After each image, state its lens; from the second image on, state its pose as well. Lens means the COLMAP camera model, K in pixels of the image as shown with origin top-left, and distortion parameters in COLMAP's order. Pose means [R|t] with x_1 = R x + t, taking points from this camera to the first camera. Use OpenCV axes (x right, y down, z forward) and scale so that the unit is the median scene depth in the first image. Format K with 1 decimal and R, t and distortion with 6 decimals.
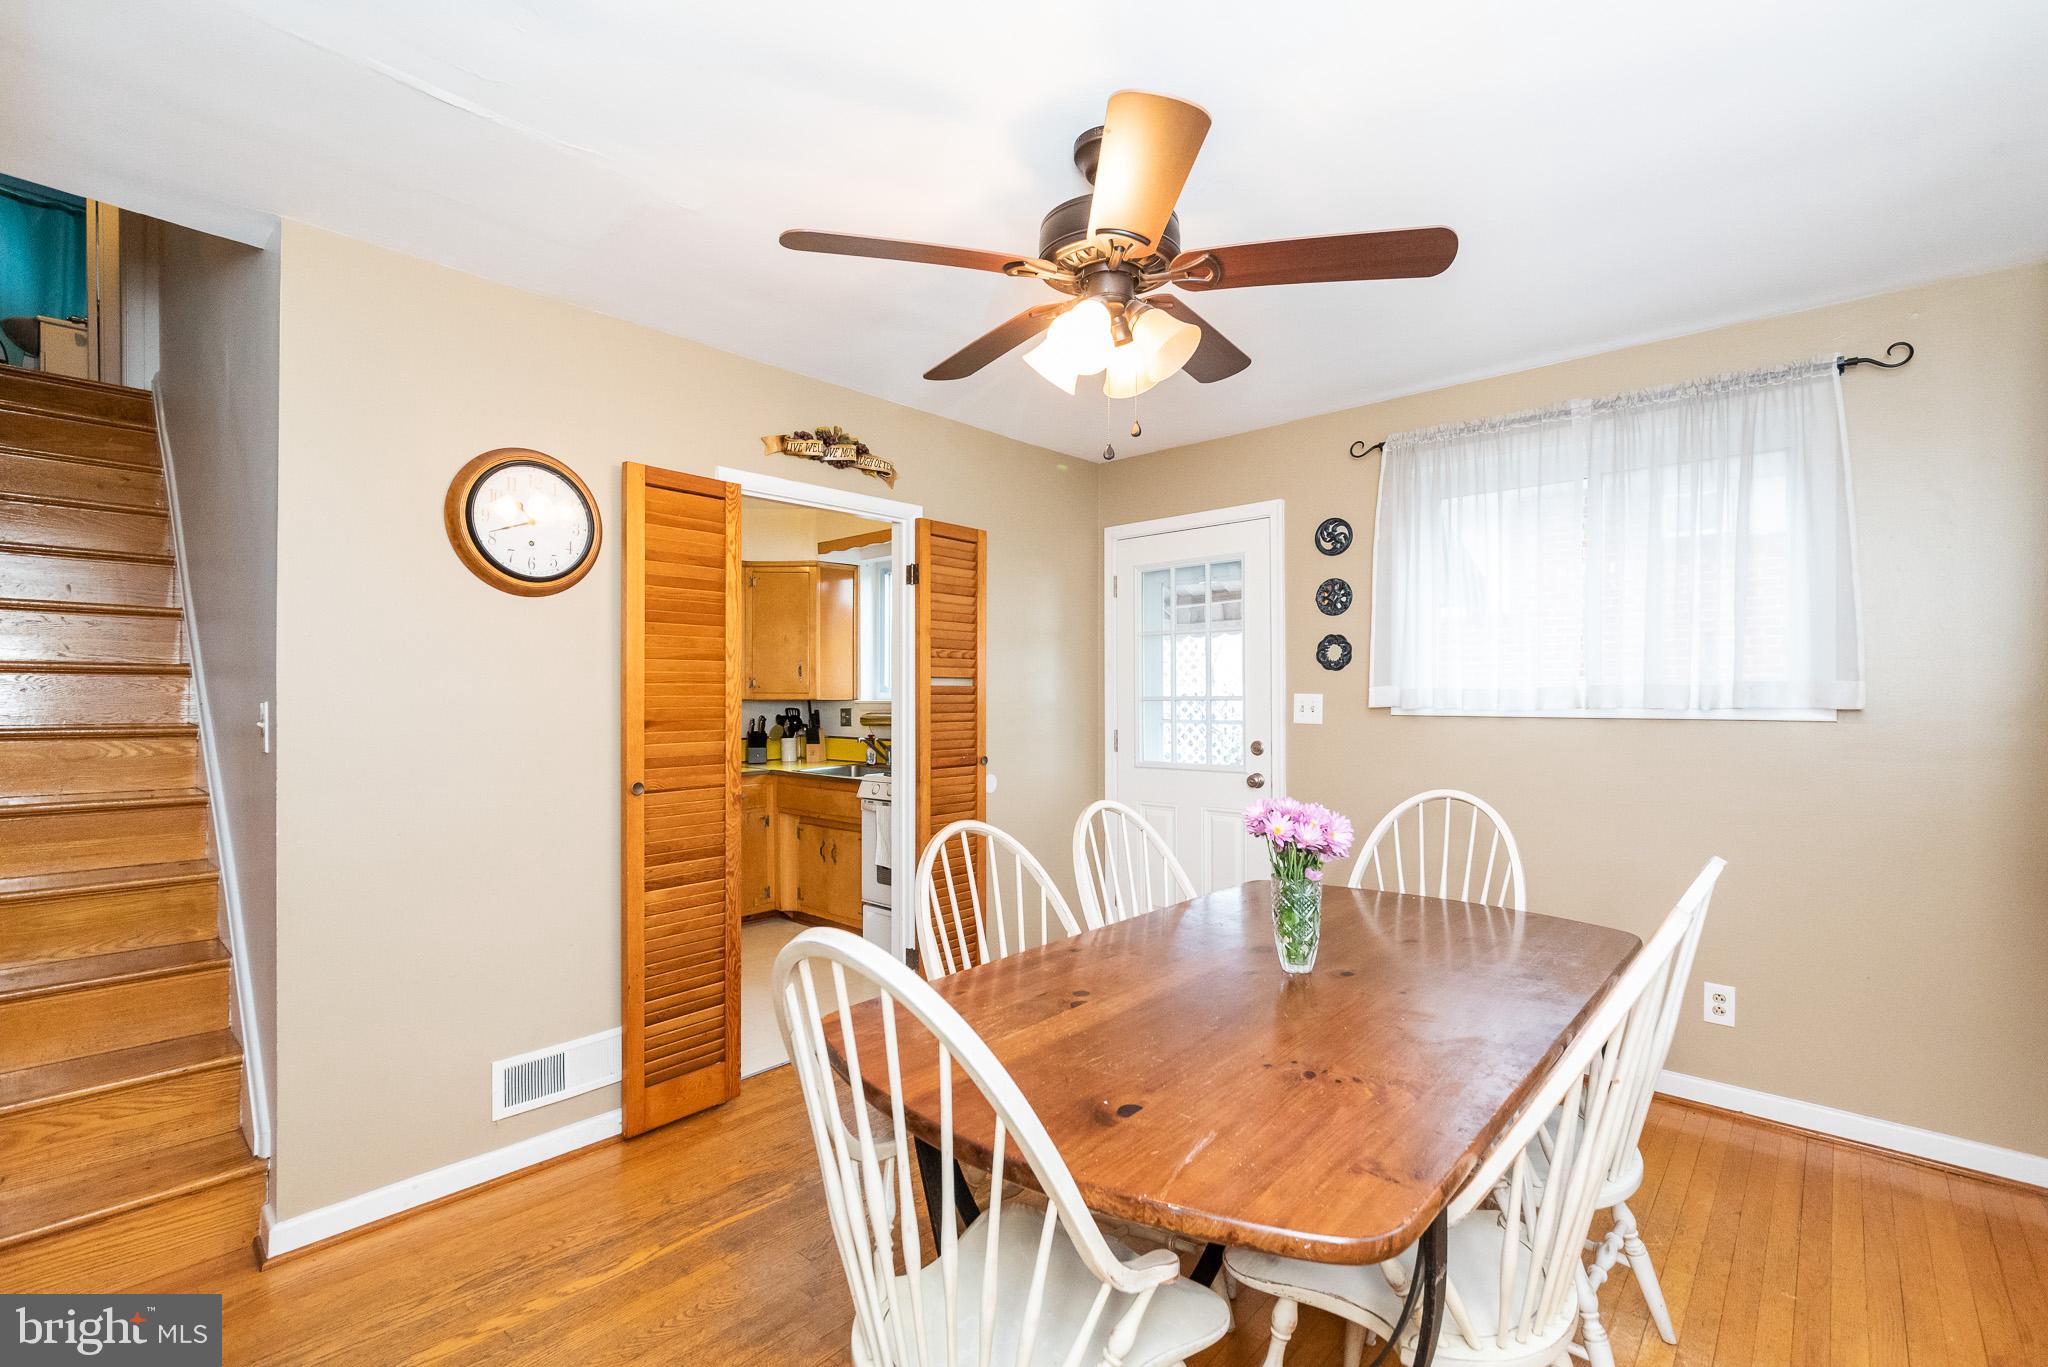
lens RADIAL K [[911.5, 0, 1031.5], [0, 911.5, 689.7], [0, 0, 1]] dist [-0.005290, -0.000336]
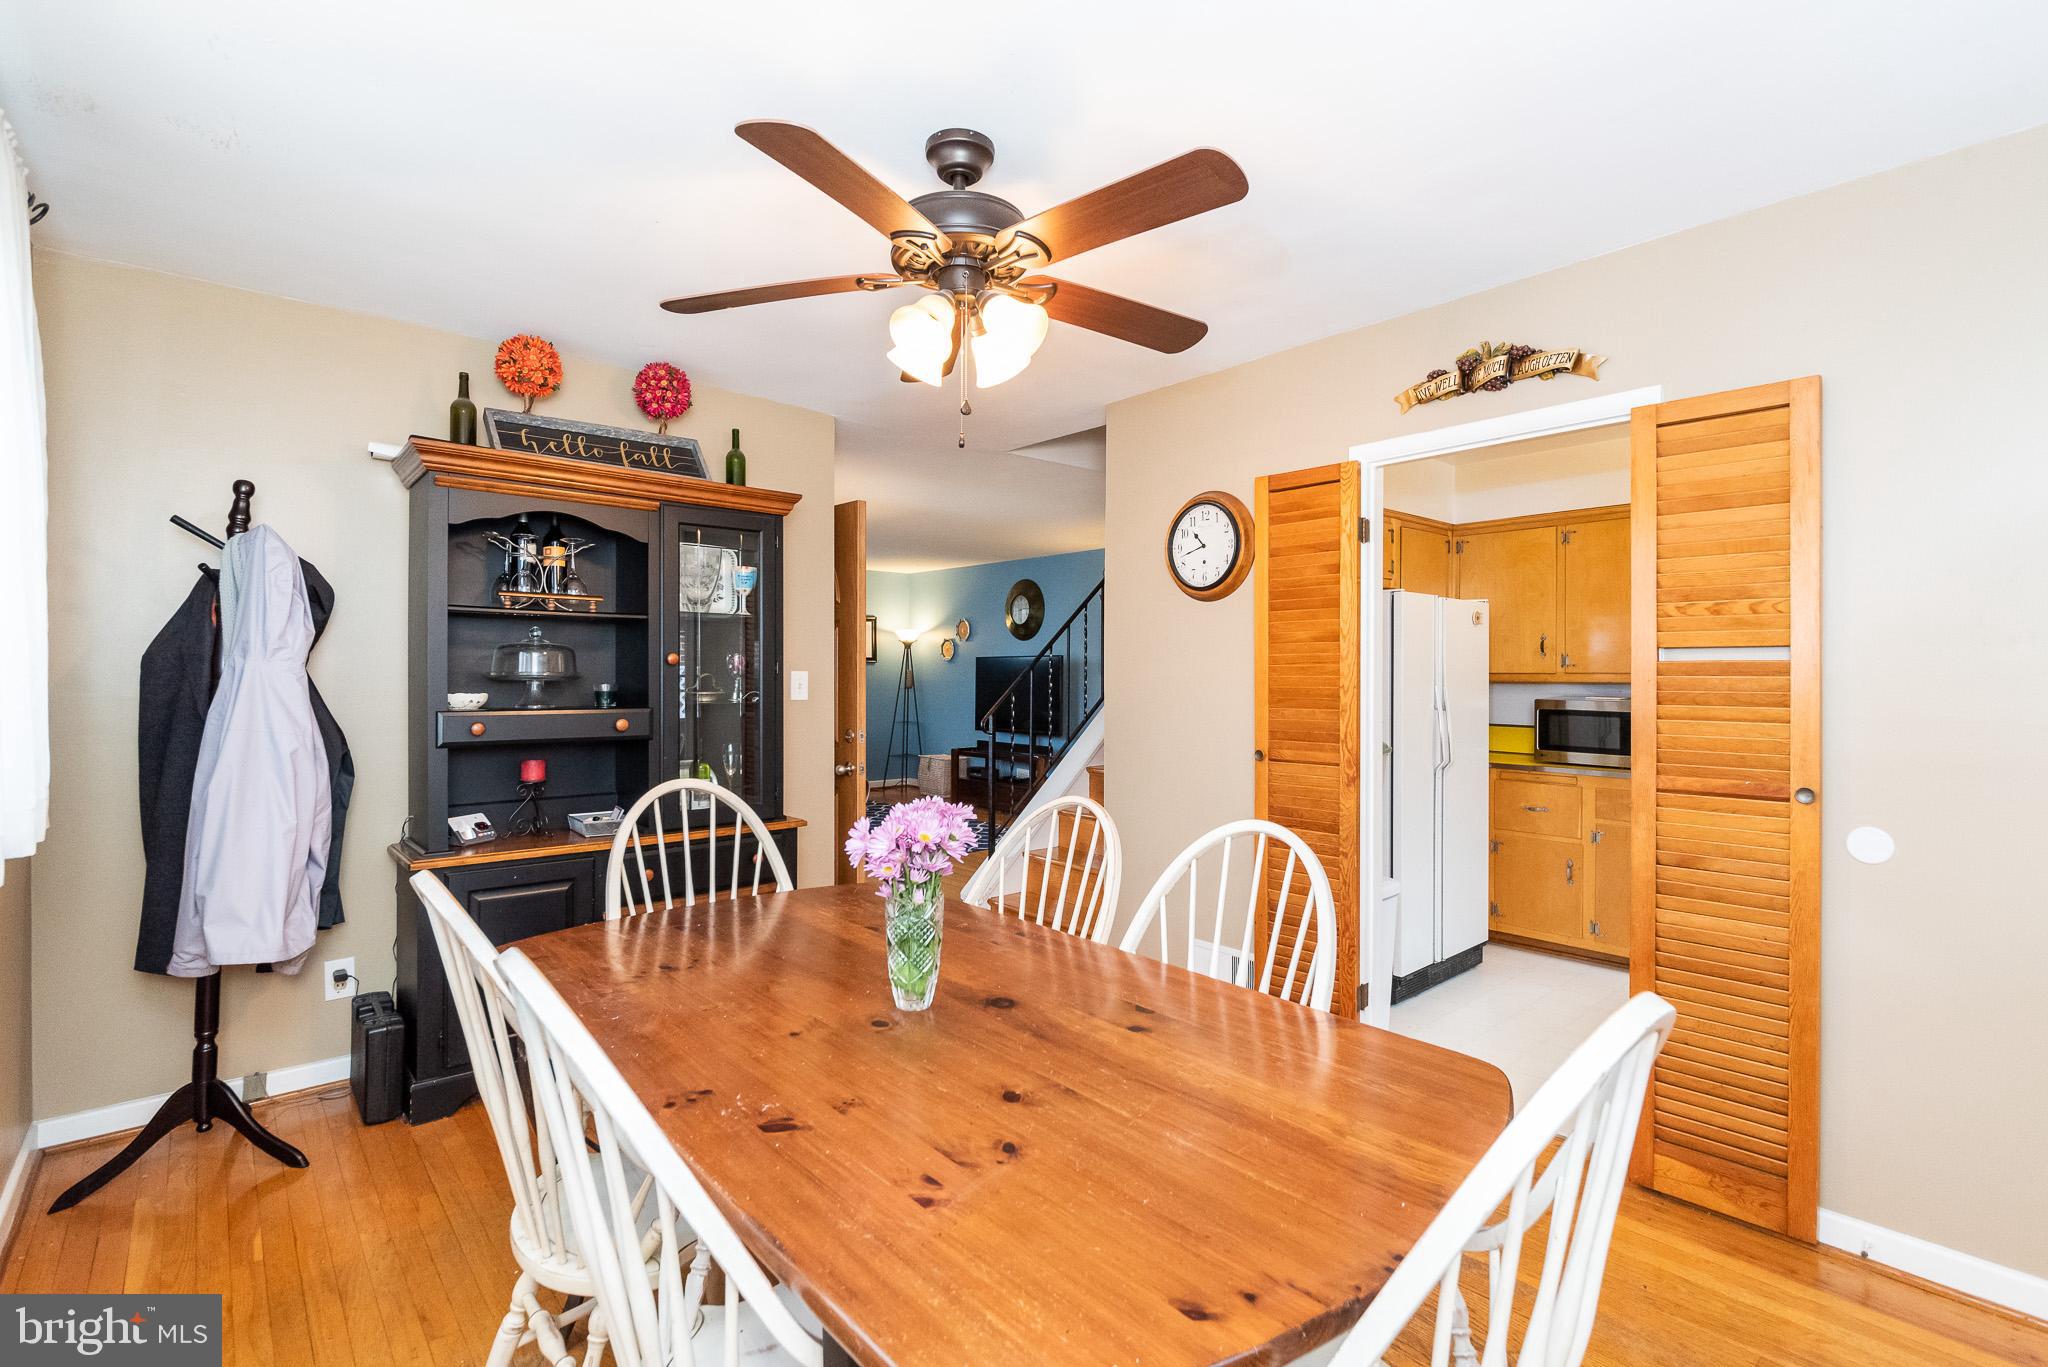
lens RADIAL K [[911.5, 0, 1033.2], [0, 911.5, 687.8], [0, 0, 1]] dist [-0.005290, -0.000336]
pose [[-0.124865, 0.017461, -0.992020, 0.597921], [0.002016, 0.999848, 0.017345, 0.000829], [0.992172, 0.000166, -0.124882, 0.667894]]
